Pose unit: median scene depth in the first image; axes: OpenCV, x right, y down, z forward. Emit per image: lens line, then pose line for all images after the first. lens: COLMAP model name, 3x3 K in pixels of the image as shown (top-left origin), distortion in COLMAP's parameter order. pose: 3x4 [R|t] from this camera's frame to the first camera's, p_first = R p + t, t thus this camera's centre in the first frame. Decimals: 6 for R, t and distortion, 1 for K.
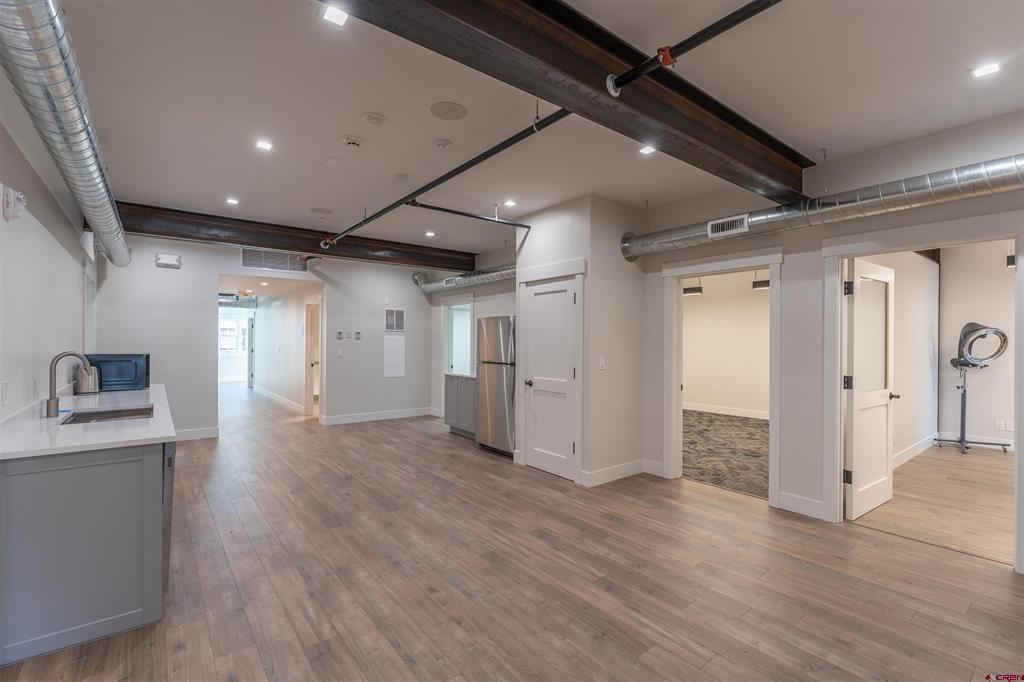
lens RADIAL K [[469.0, 0, 514.8], [0, 469.0, 341.4], [0, 0, 1]] dist [-0.004612, -0.000255]
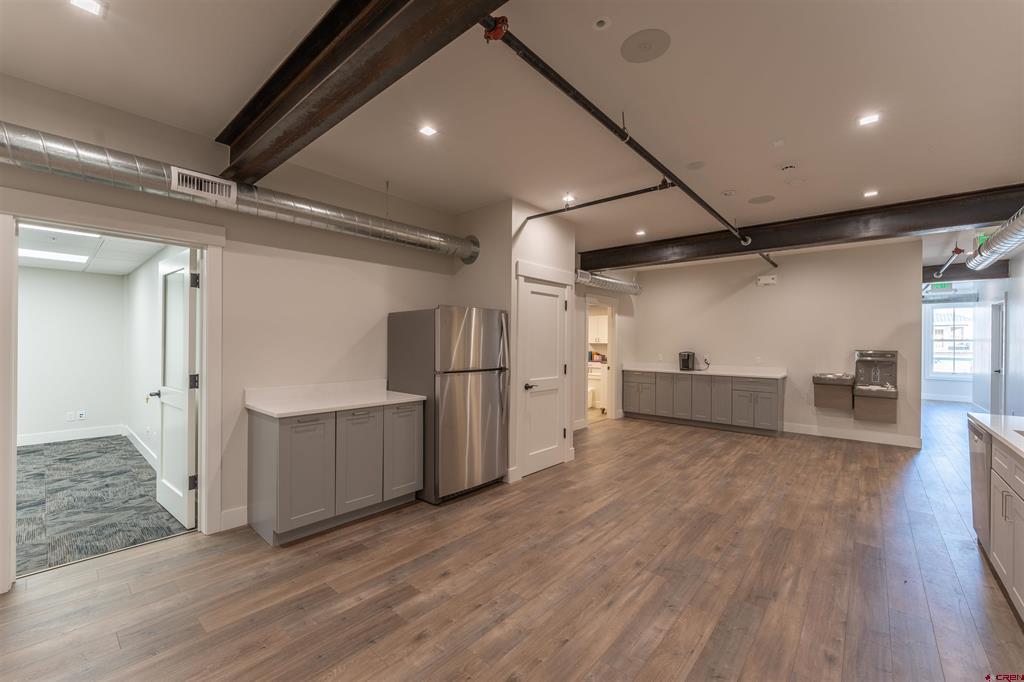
lens RADIAL K [[412.1, 0, 513.3], [0, 412.1, 343.2], [0, 0, 1]] dist [-0.013415, -0.000437]
pose [[-0.188625, -0.008247, 0.982015, -0.943017], [-0.006988, 0.999951, 0.007055, -0.003427], [-0.982024, -0.005531, -0.188673, 1.461026]]
